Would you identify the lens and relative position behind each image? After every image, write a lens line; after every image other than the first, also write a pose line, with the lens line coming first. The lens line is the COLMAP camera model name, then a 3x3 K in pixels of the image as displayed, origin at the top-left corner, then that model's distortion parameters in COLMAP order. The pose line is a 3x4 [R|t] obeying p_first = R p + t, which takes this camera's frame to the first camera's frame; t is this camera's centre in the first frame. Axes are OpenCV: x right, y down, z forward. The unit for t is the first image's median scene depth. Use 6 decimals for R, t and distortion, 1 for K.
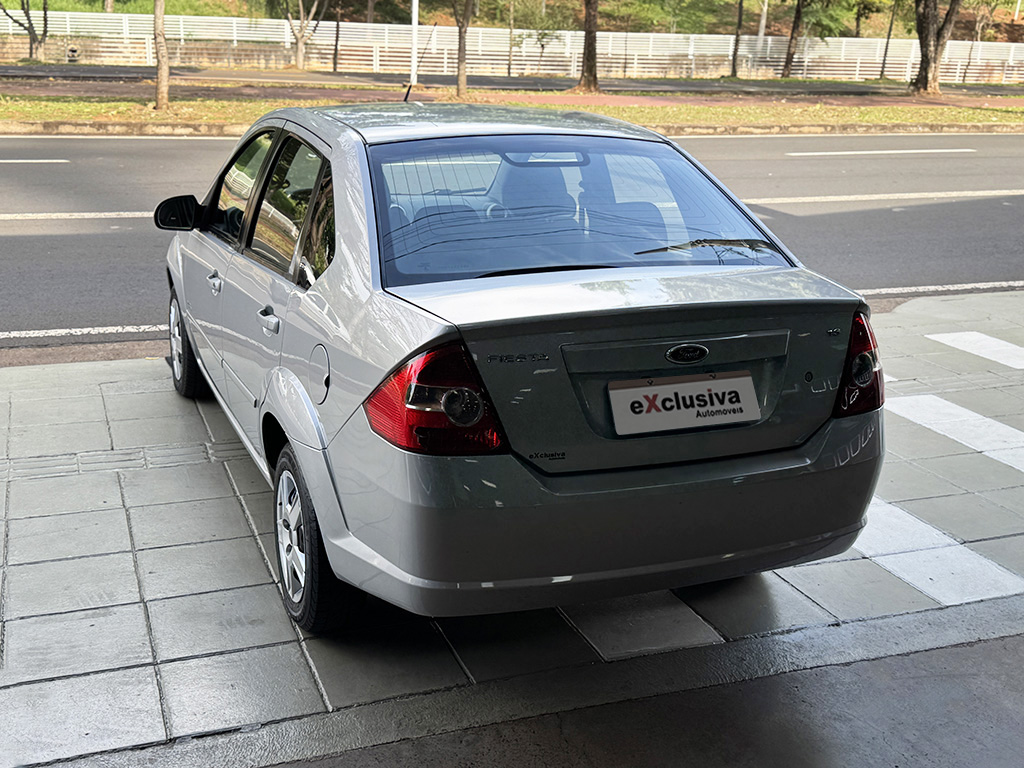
lens RADIAL K [[1230.2, 0, 535.3], [0, 1230.2, 390.5], [0, 0, 1]] dist [0.065804, 0.000000]
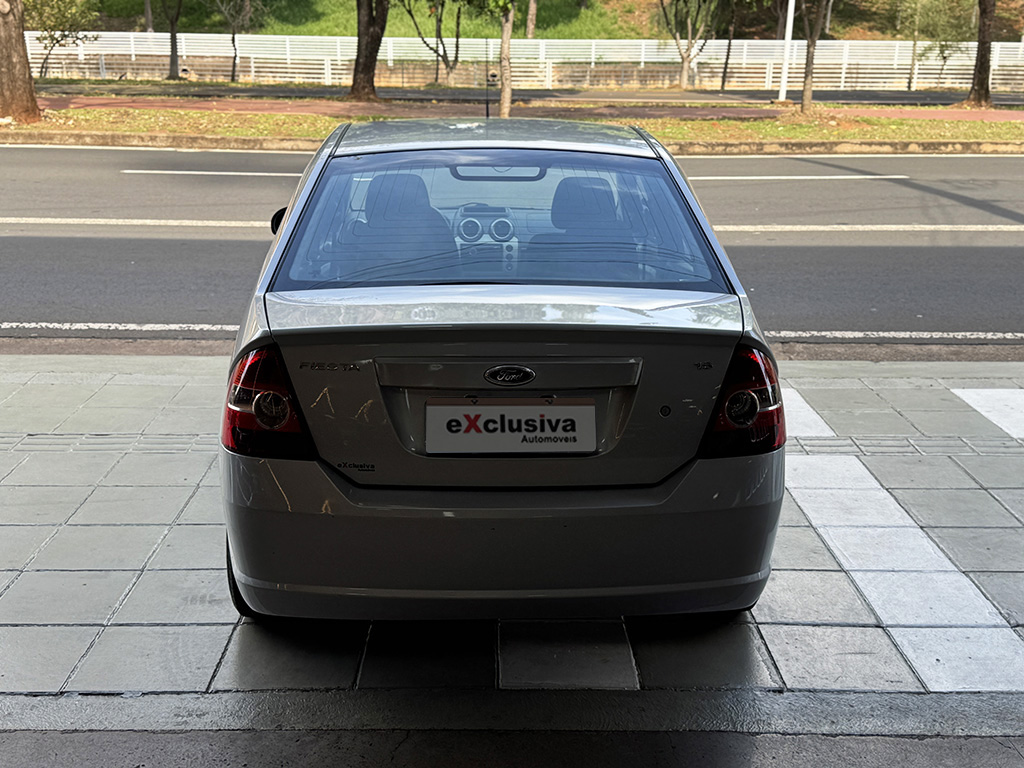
lens RADIAL K [[1230.2, 0, 518.7], [0, 1230.2, 403.9], [0, 0, 1]] dist [0.065804, 0.000000]
pose [[0.935508, 0.078518, -0.344471, 0.099358], [-0.080132, 0.996738, 0.009572, -0.003694], [0.344099, 0.018649, 0.938748, 0.022862]]
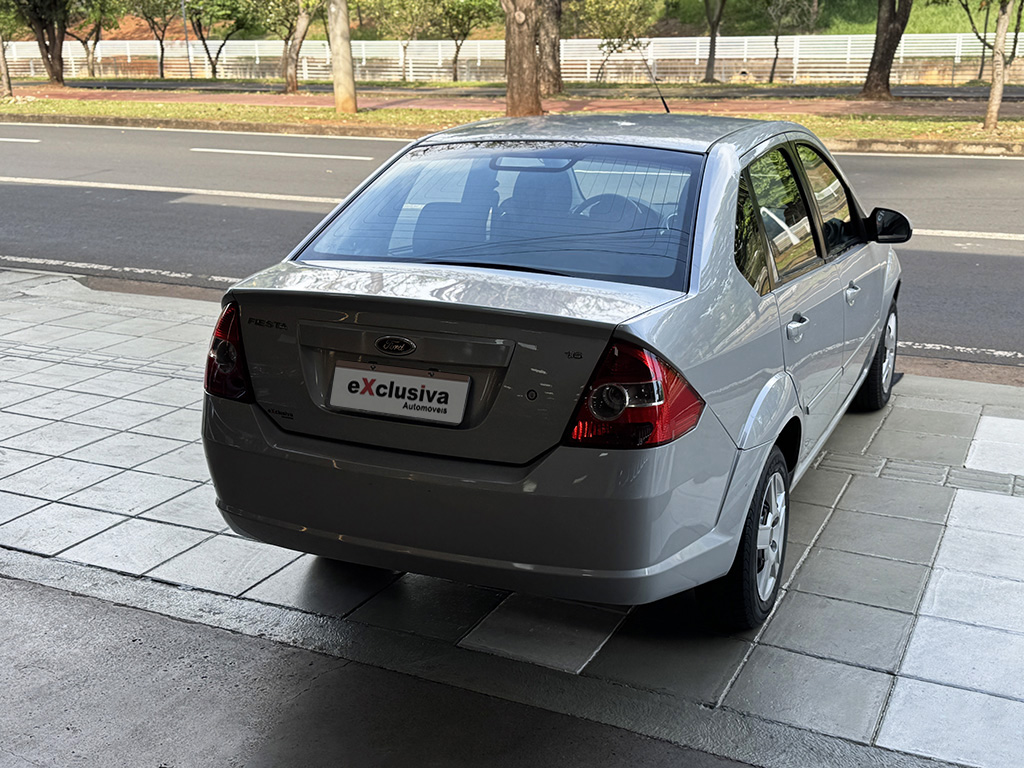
lens RADIAL K [[1230.2, 0, 507.0], [0, 1230.2, 390.1], [0, 0, 1]] dist [0.065804, 0.000000]
pose [[0.667290, 0.166094, -0.726042, 0.204969], [-0.179317, 0.981970, 0.059835, -0.015533], [0.722890, 0.090264, 0.685042, 0.077323]]
